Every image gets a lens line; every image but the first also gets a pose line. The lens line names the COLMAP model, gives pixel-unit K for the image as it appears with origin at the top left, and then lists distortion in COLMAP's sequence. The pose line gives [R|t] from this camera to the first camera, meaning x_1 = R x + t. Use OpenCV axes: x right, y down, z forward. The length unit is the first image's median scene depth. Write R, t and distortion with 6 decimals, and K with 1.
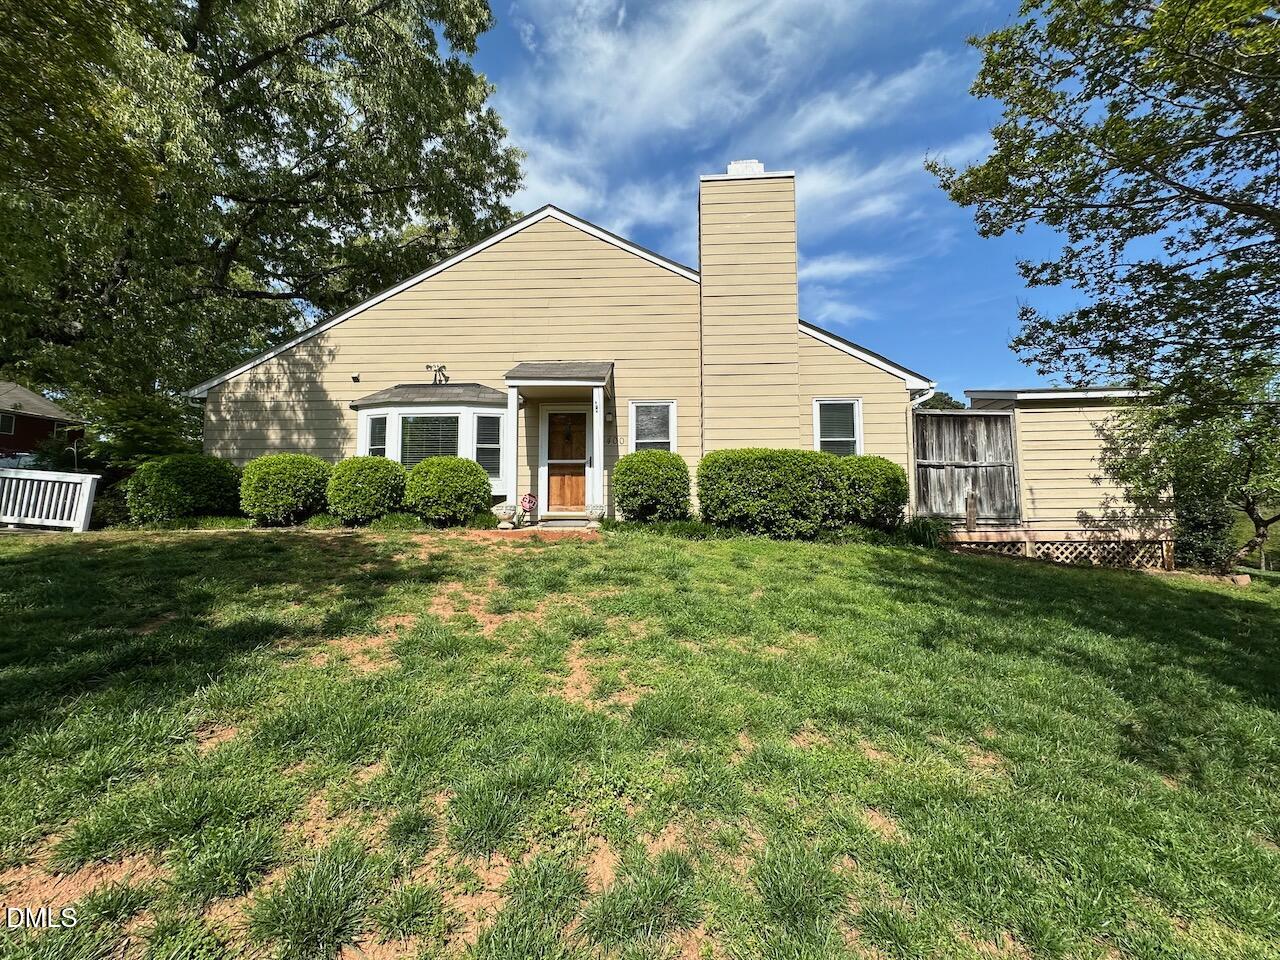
lens RADIAL K [[511.8, 0, 638.1], [0, 511.8, 482.1], [0, 0, 1]] dist [-0.002660, -0.000358]
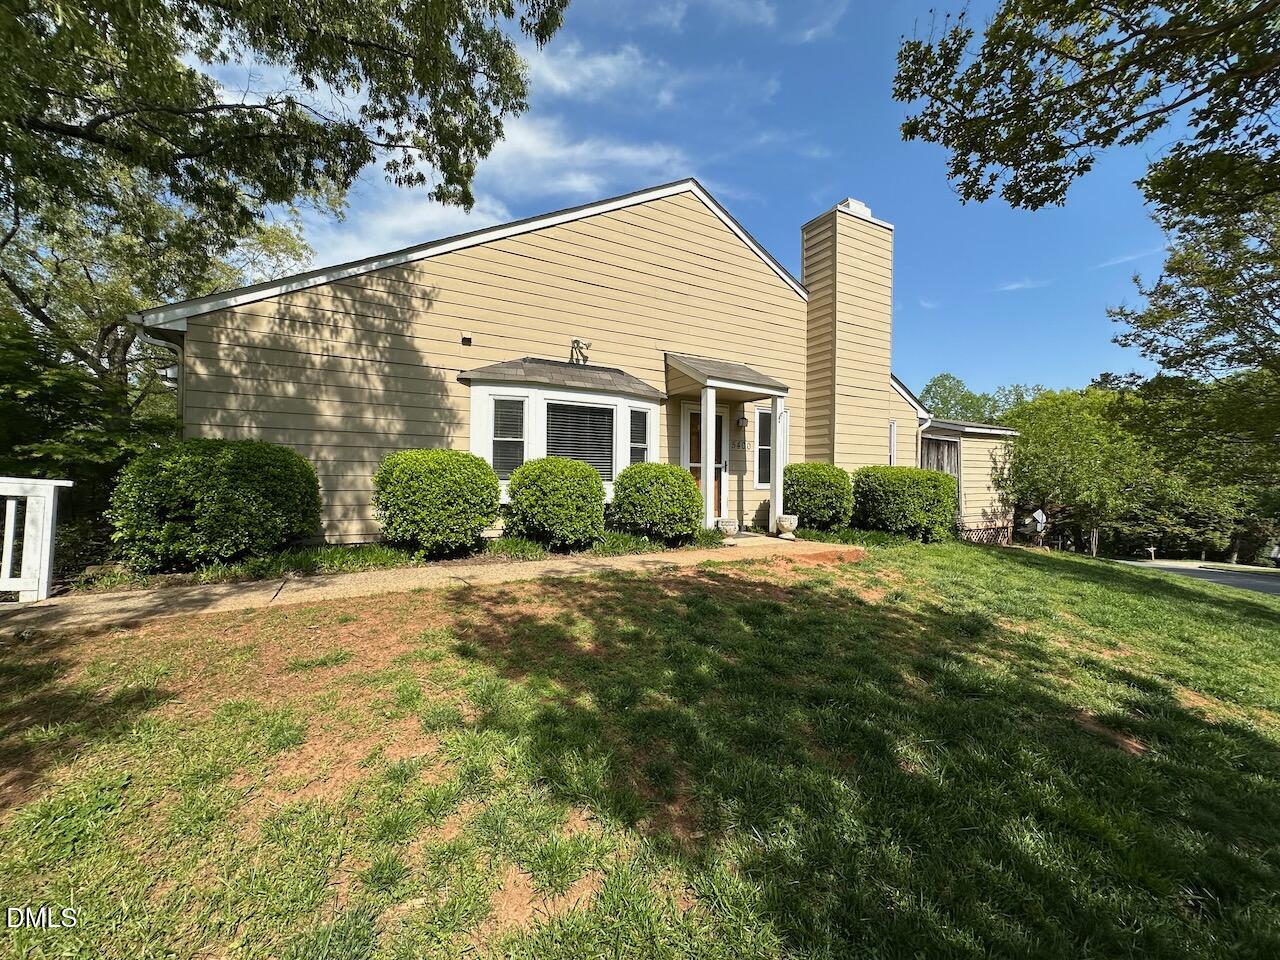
lens RADIAL K [[539.0, 0, 640.4], [0, 539.0, 491.6], [0, 0, 1]] dist [-0.000386, 0.000122]
pose [[0.833123, -0.001171, 0.553086, -0.764438], [-0.038766, 0.997415, 0.060505, -0.045606], [-0.551727, -0.071849, 0.830924, 0.220178]]
